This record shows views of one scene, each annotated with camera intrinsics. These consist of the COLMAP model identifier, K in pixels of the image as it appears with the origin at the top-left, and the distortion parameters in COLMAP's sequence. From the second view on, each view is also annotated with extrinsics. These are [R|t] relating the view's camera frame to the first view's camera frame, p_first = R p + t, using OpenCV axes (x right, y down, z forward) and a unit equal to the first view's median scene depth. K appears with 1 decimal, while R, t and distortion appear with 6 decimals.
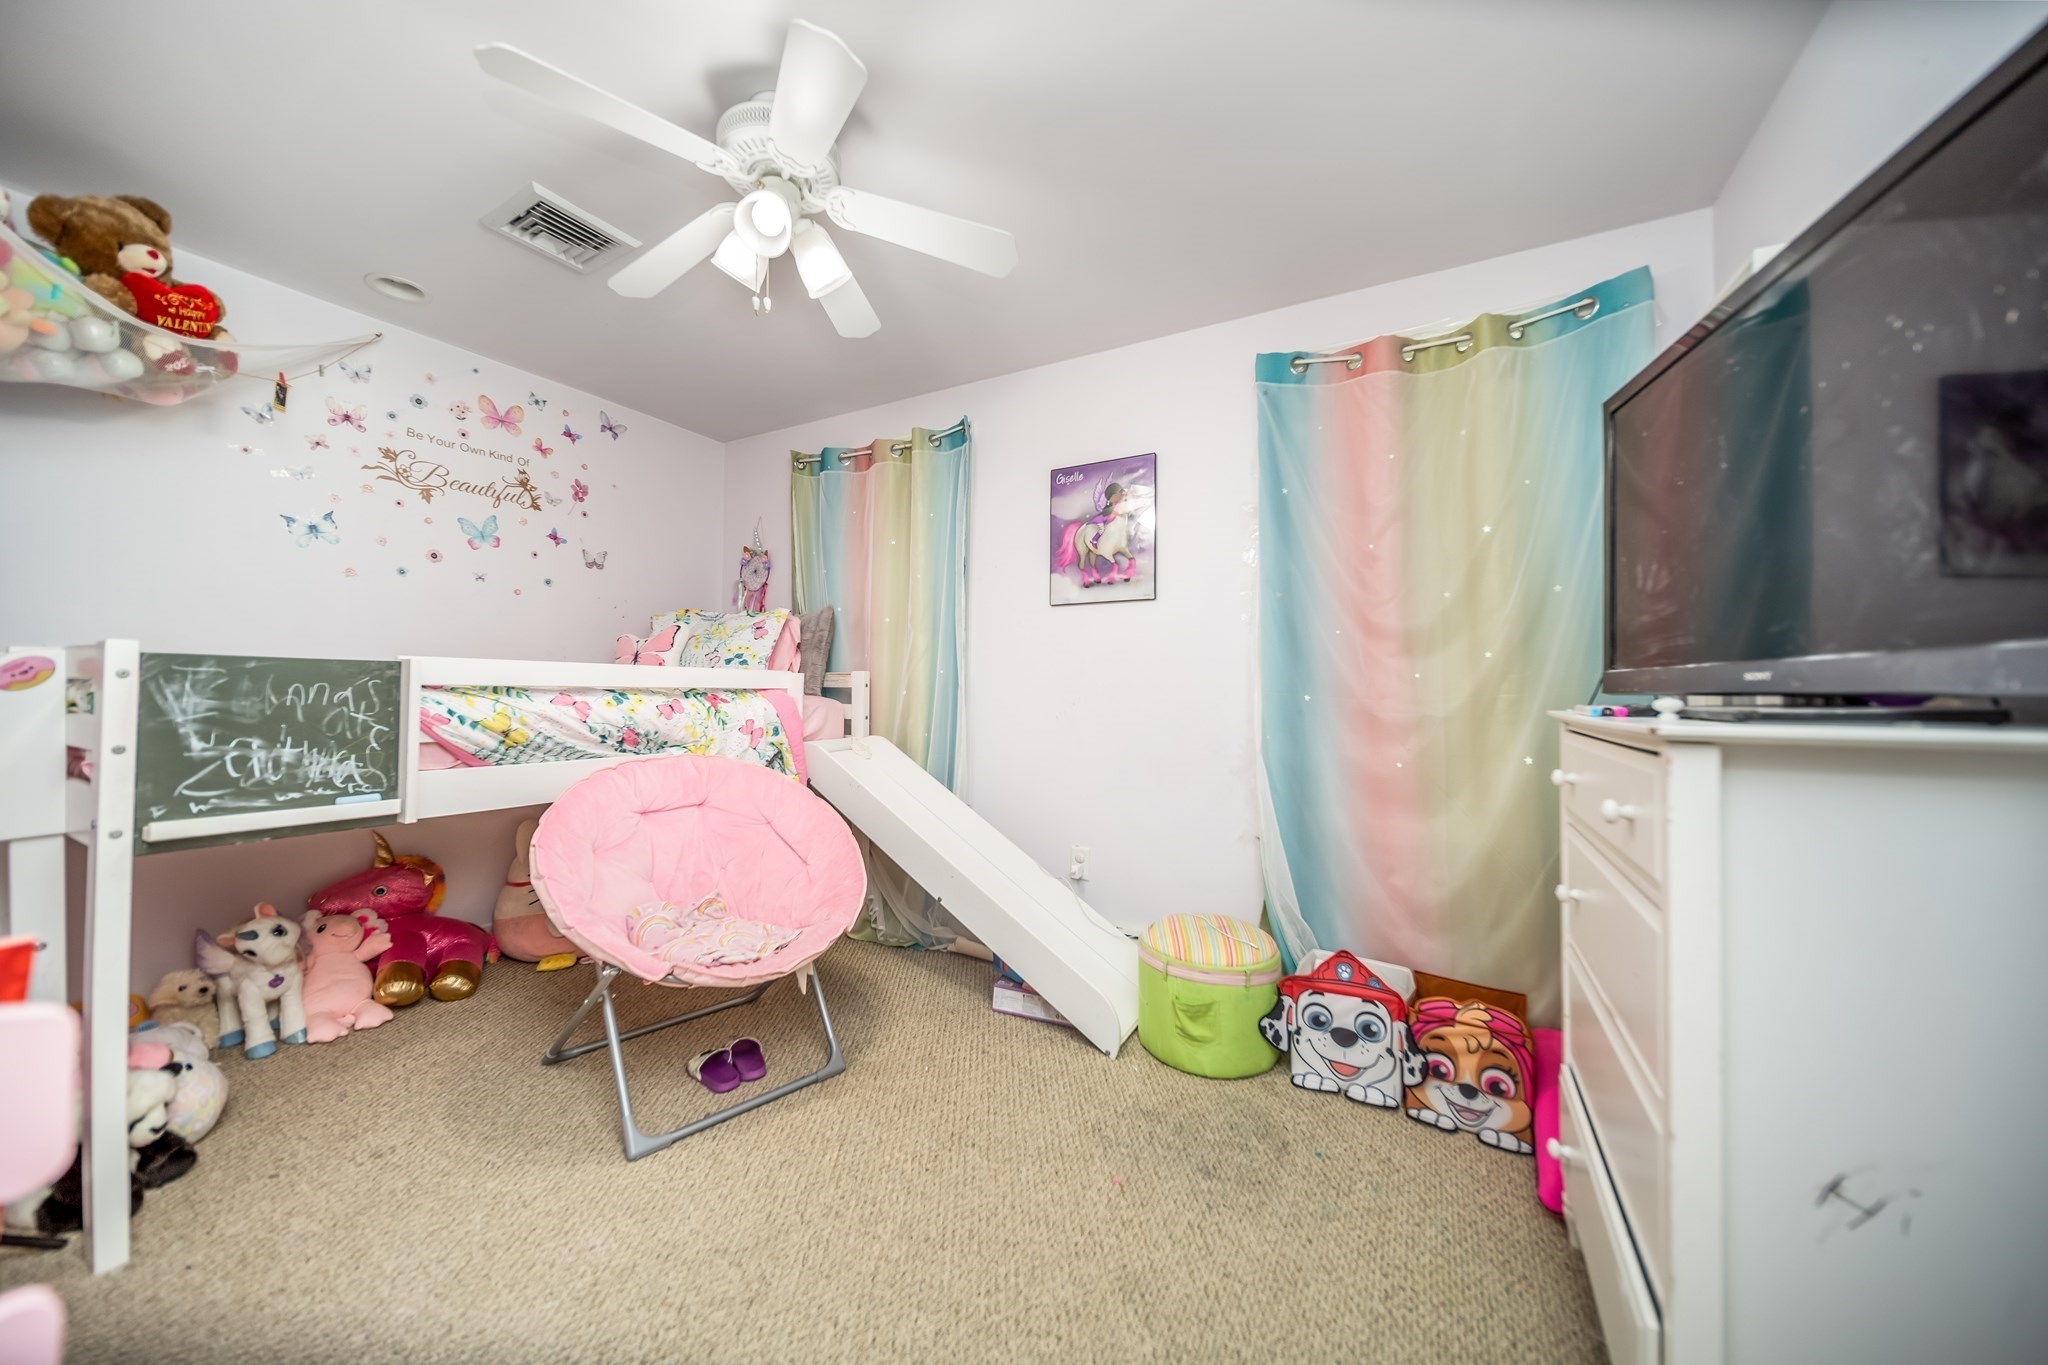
lens RADIAL K [[719.1, 0, 1024.0], [0, 719.1, 682.5], [0, 0, 1]] dist [-0.006524, -0.000041]
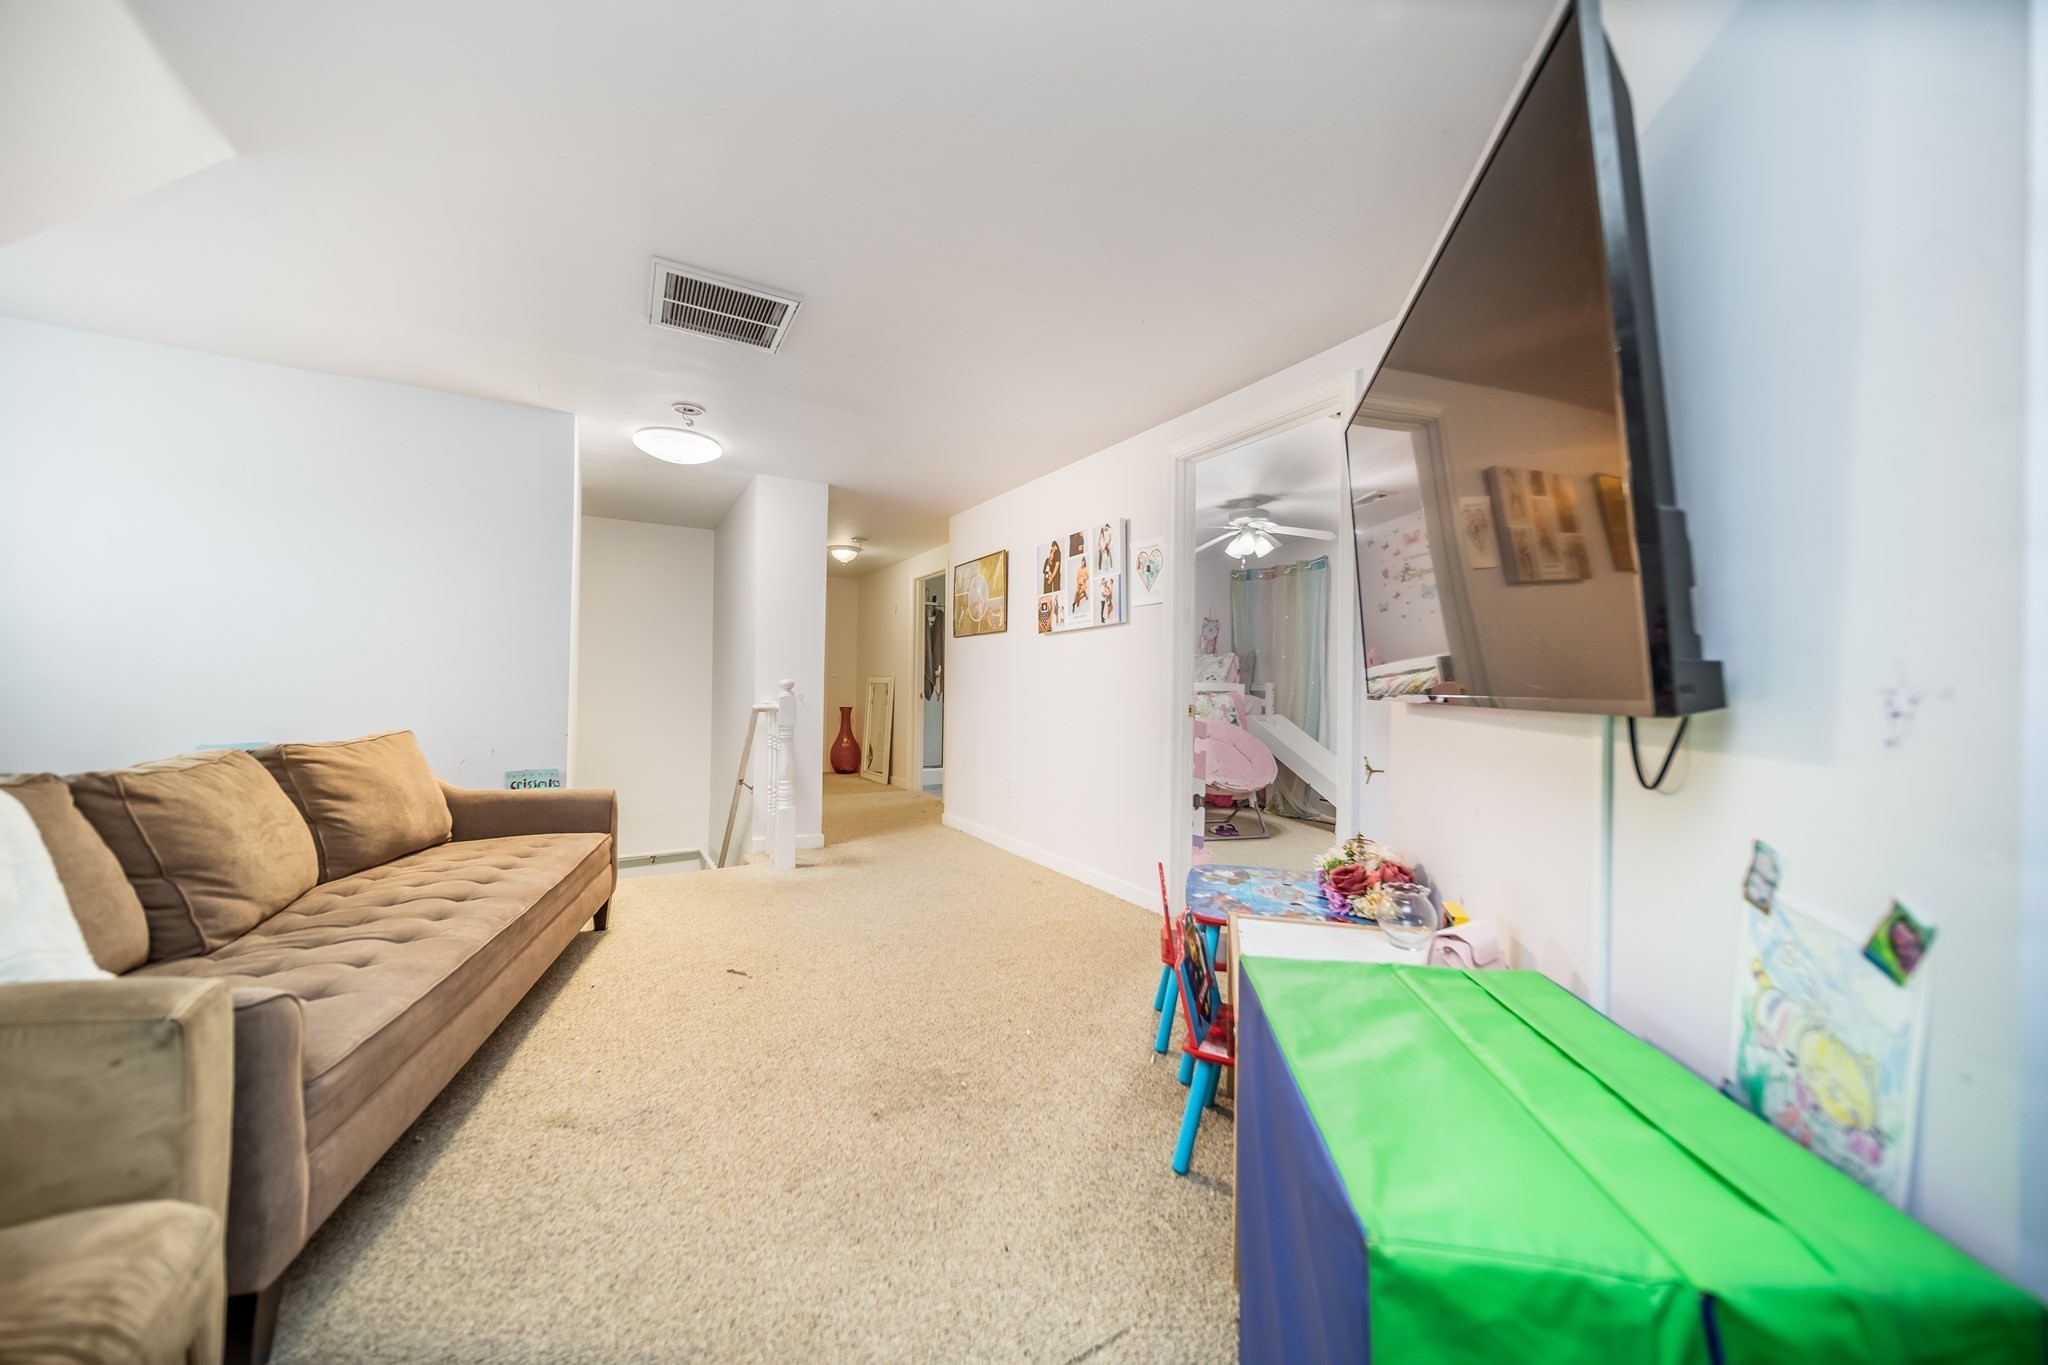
lens RADIAL K [[719.1, 0, 1024.0], [0, 719.1, 682.5], [0, 0, 1]] dist [-0.006524, -0.000041]
pose [[0.865543, -0.004457, -0.500815, 0.192676], [0.001518, 0.999979, -0.006276, -0.004743], [0.500833, 0.004672, 0.865531, -1.137428]]
